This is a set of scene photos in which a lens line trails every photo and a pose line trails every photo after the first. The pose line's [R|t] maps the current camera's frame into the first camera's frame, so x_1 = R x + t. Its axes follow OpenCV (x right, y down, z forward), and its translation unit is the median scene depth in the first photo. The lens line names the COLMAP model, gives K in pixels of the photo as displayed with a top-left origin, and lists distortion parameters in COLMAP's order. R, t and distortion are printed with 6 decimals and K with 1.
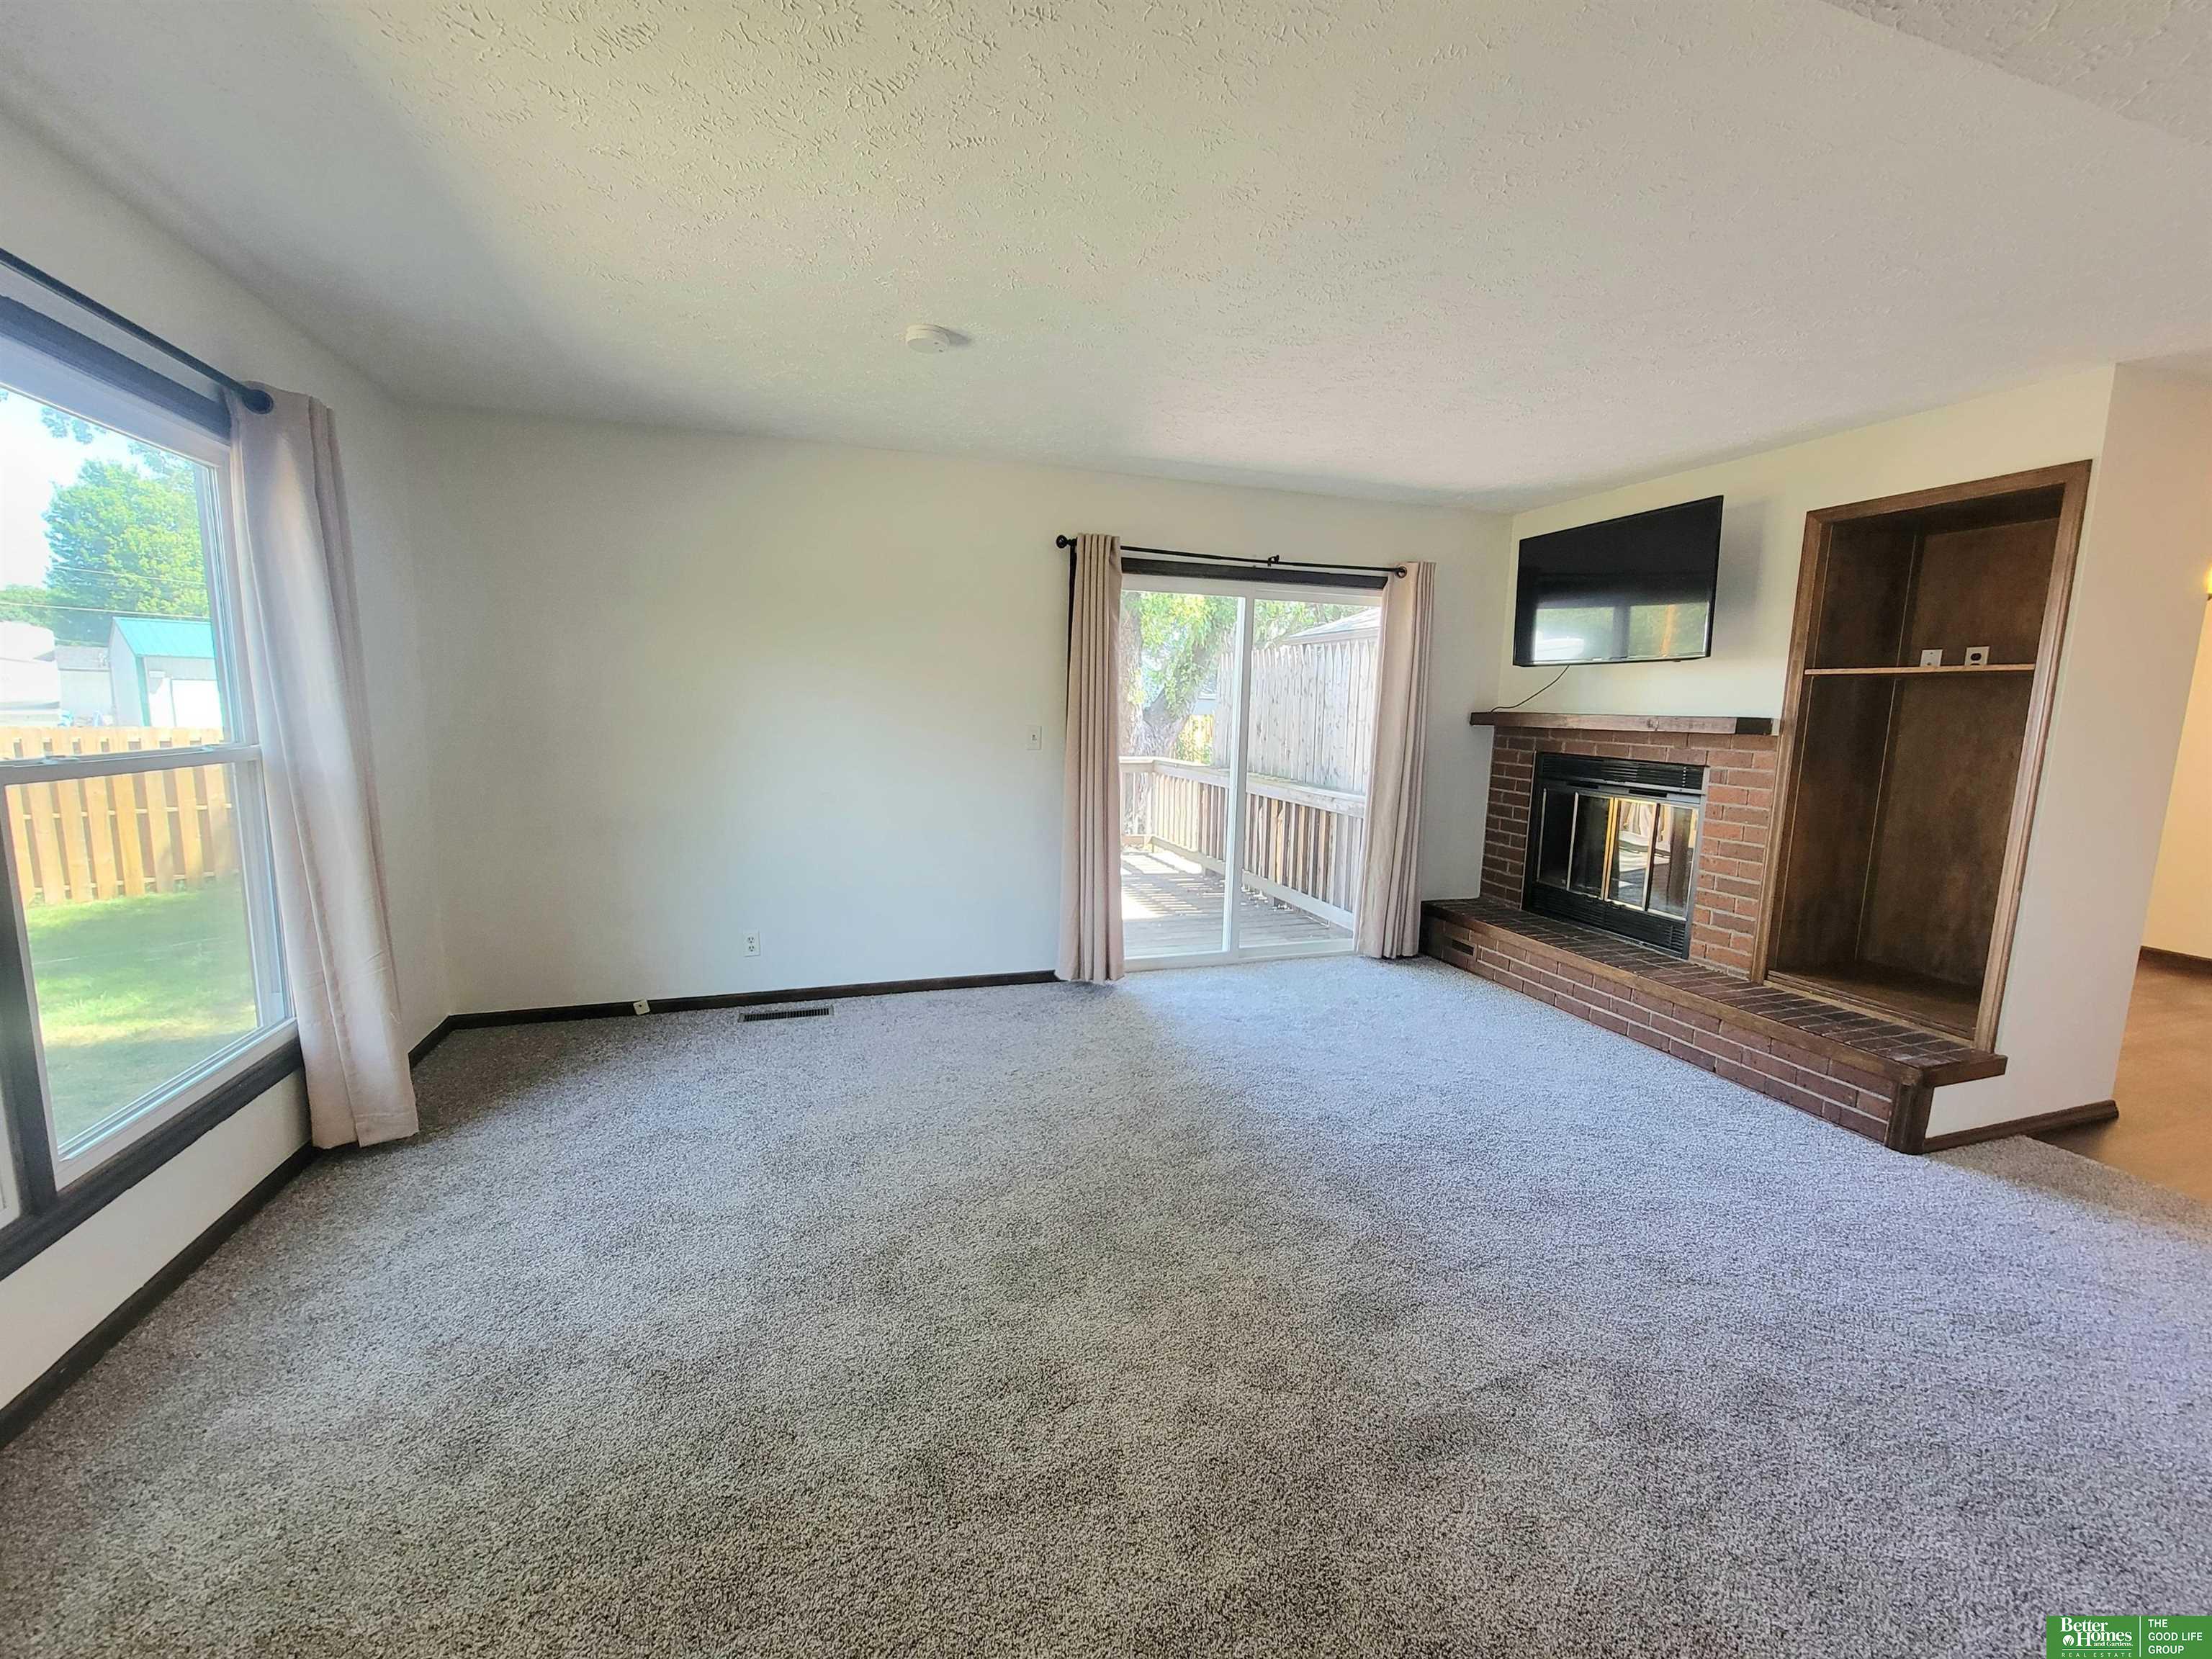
lens RADIAL K [[894.1, 0, 1110.1], [0, 894.1, 831.0], [0, 0, 1]] dist [-0.015433, -0.000332]
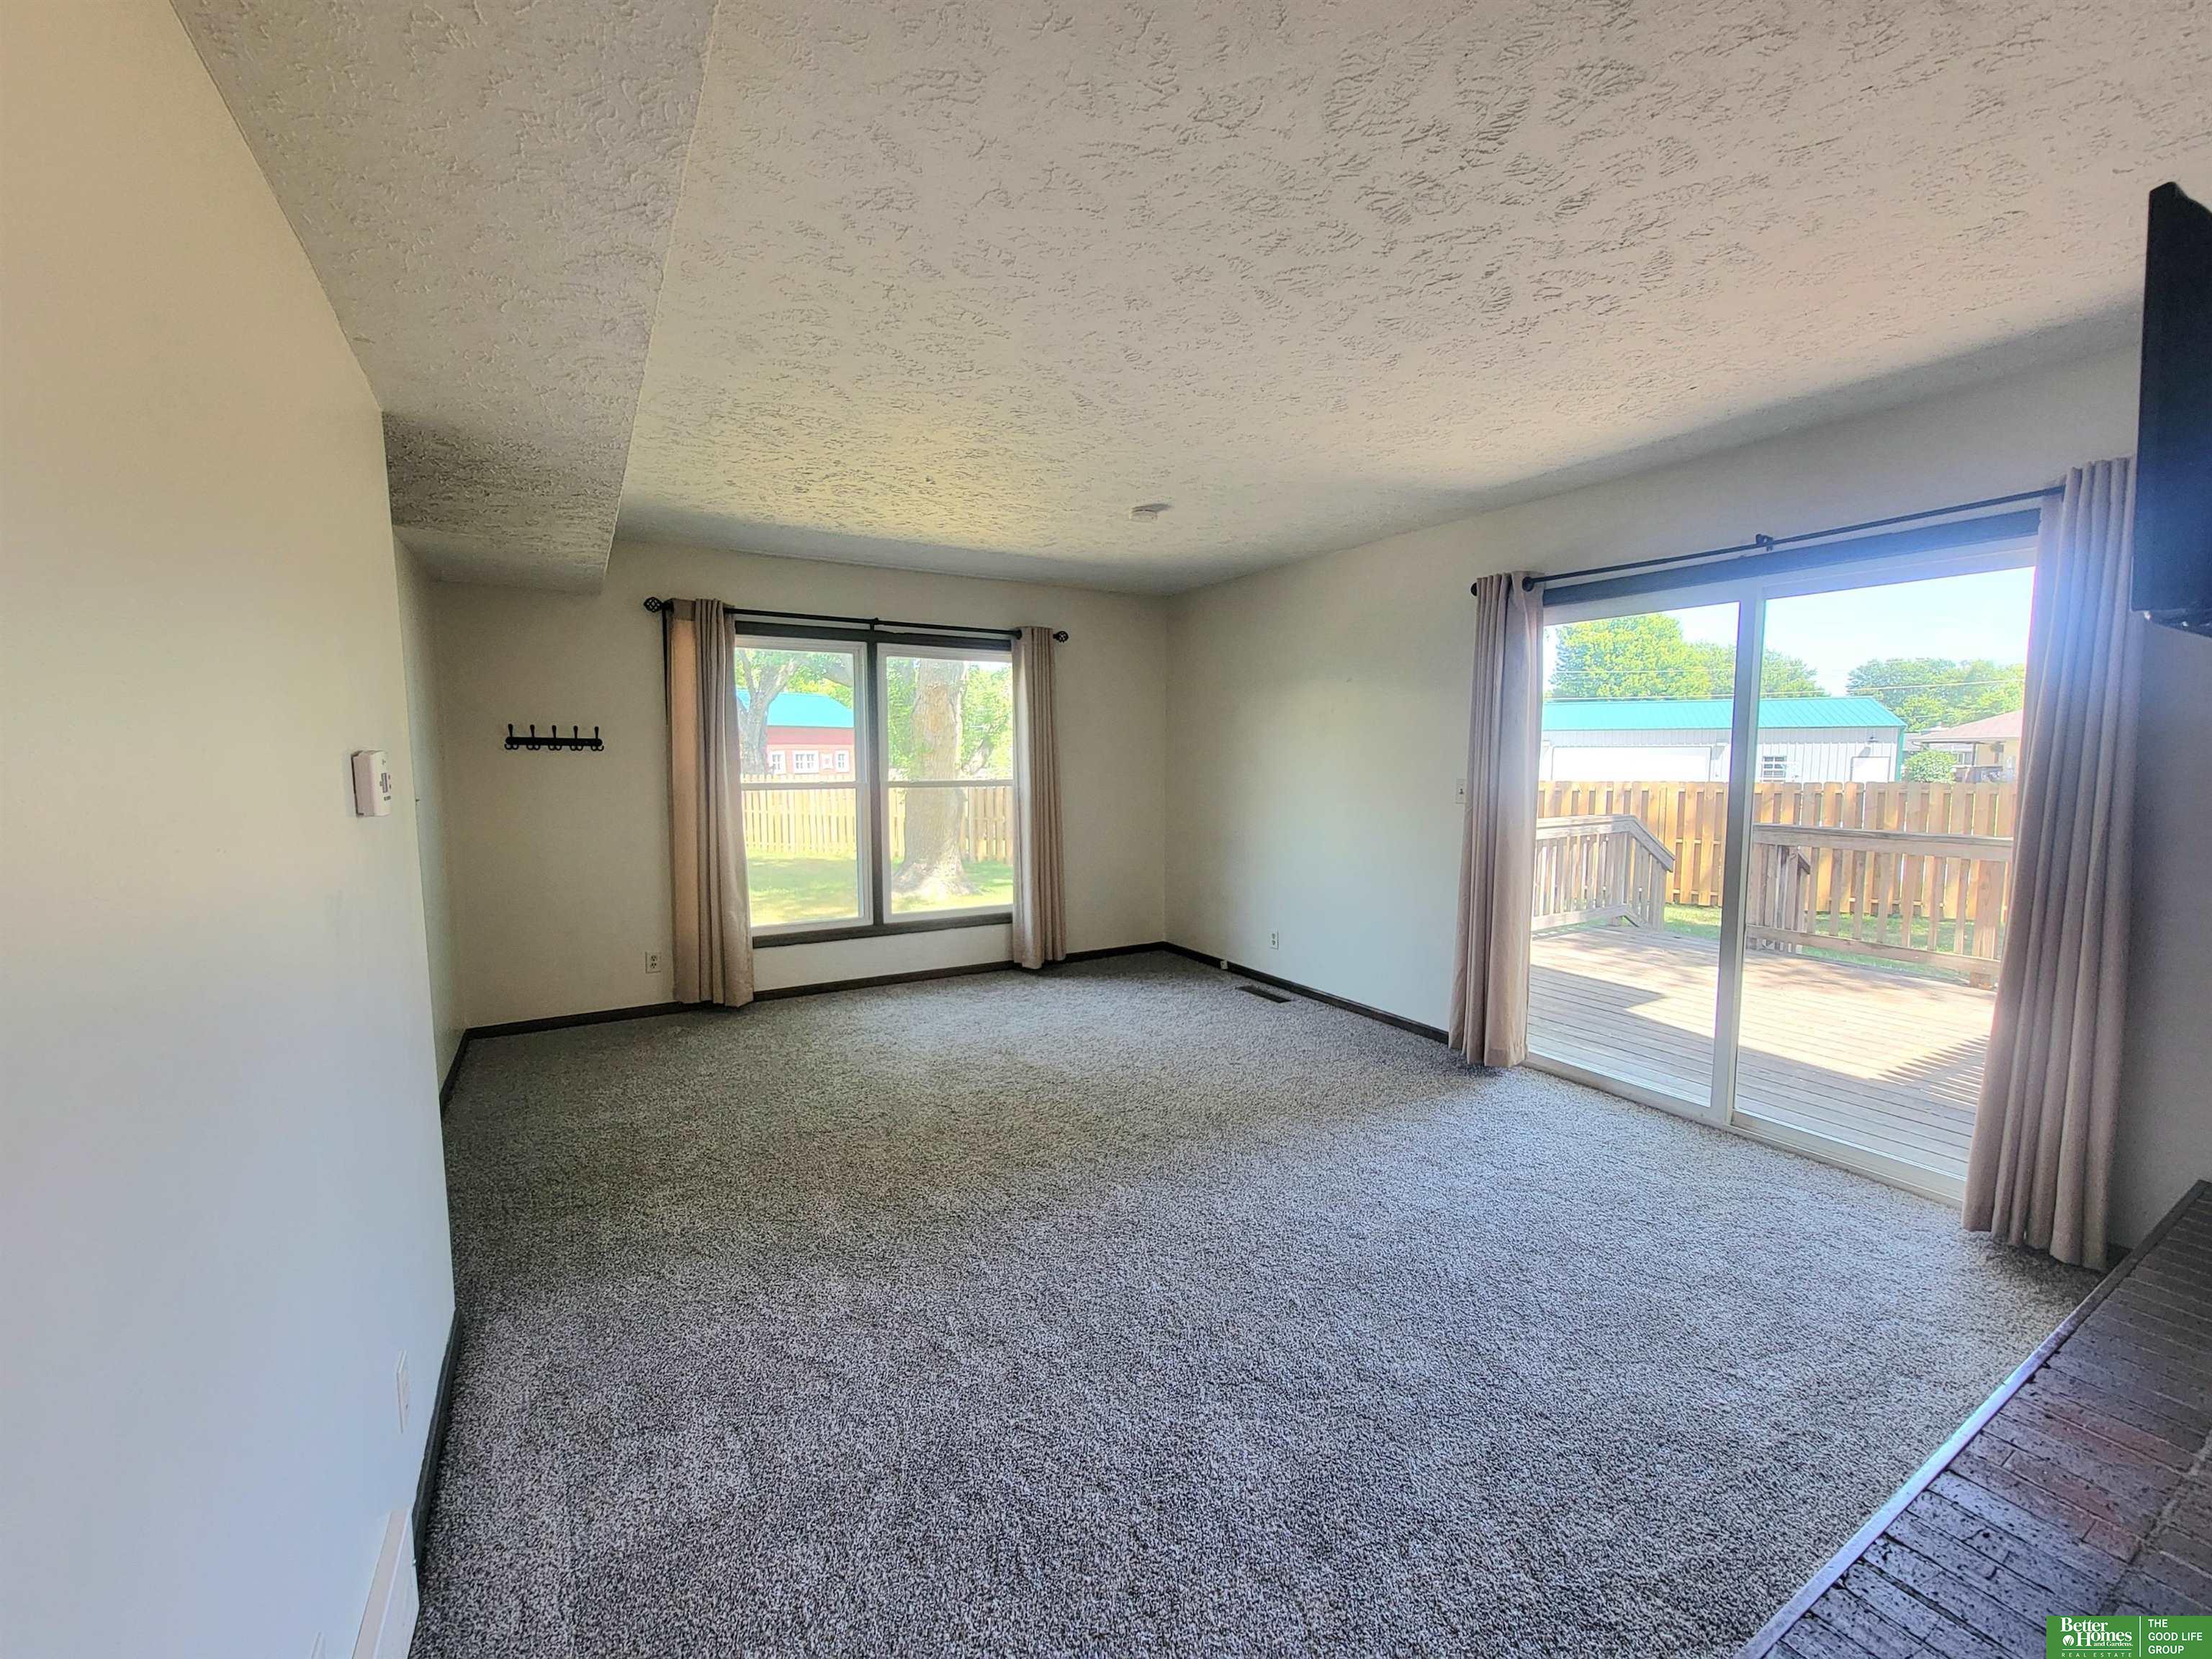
lens RADIAL K [[894.1, 0, 1102.3], [0, 894.1, 830.0], [0, 0, 1]] dist [-0.015433, -0.000332]
pose [[0.209218, 0.066871, -0.975580, 0.863702], [-0.129230, 0.990799, 0.040200, -0.056883], [0.969292, 0.117664, 0.215934, 0.457036]]
